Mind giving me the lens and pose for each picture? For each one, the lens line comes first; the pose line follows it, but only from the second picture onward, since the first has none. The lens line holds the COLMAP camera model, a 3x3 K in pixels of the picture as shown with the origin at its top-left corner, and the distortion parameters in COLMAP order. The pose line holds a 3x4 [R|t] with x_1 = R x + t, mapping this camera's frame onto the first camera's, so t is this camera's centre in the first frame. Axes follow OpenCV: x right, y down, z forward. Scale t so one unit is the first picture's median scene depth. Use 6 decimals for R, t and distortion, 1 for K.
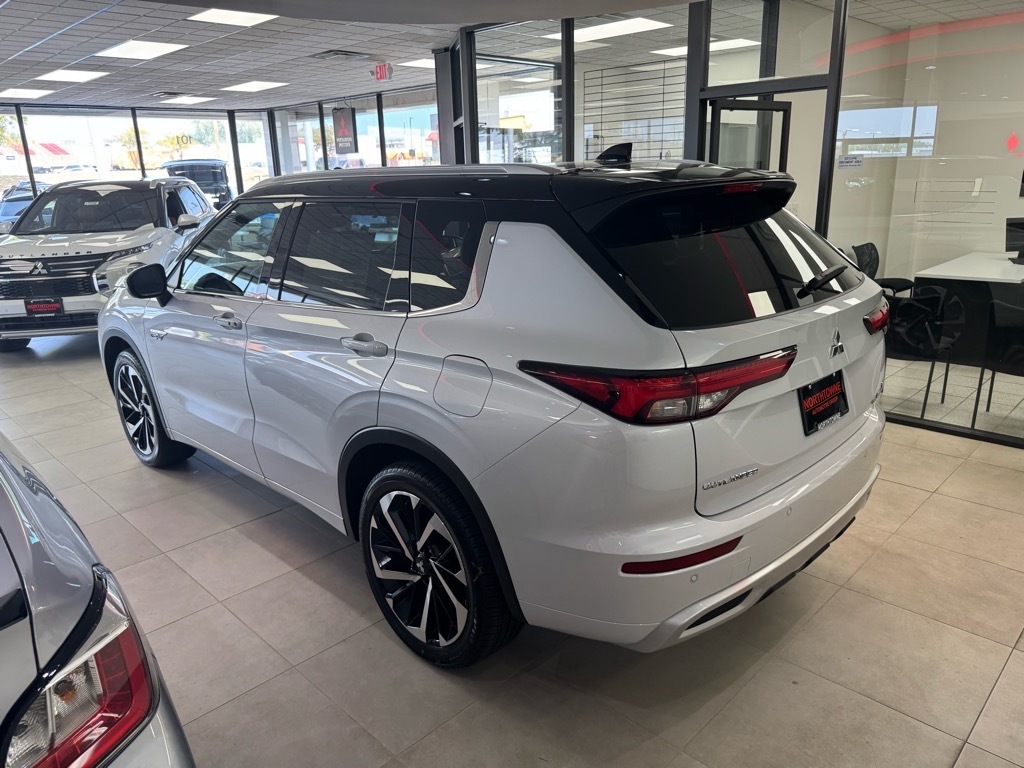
lens RADIAL K [[724.9, 0, 515.6], [0, 724.9, 392.5], [0, 0, 1]] dist [0.026369, -0.046577]
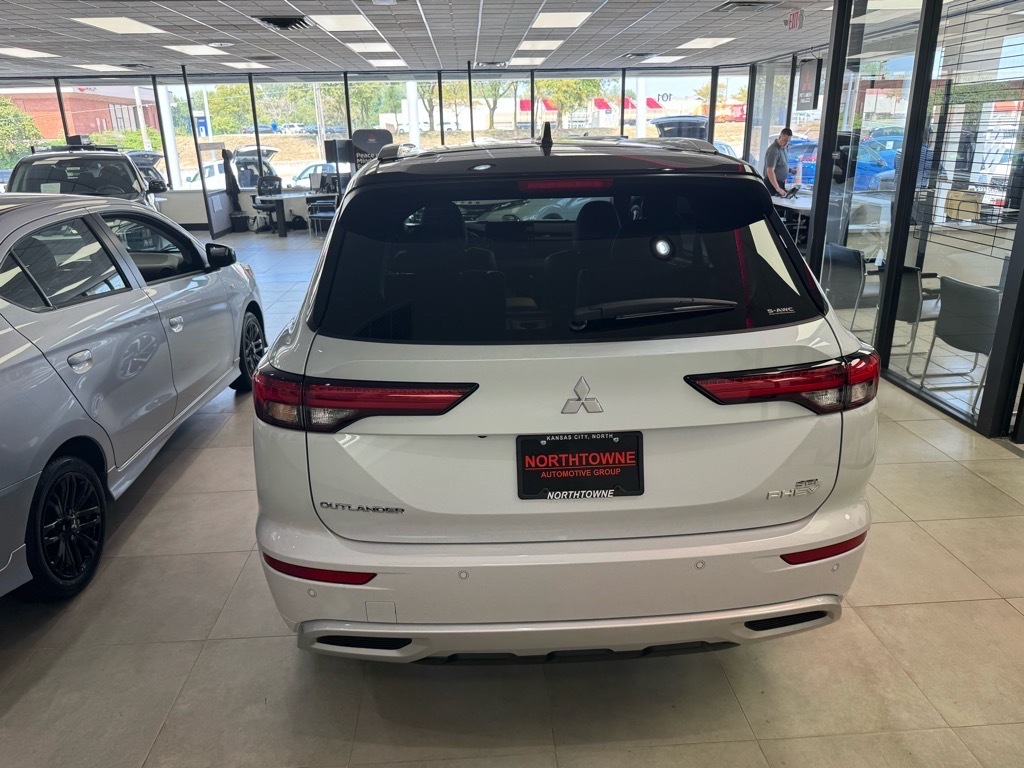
lens RADIAL K [[724.9, 0, 511.5], [0, 724.9, 394.8], [0, 0, 1]] dist [0.026369, -0.046577]
pose [[0.753418, 0.233570, -0.614659, 0.854342], [-0.195889, 0.972068, 0.129274, -0.153831], [0.627685, 0.023007, 0.778127, 0.364545]]
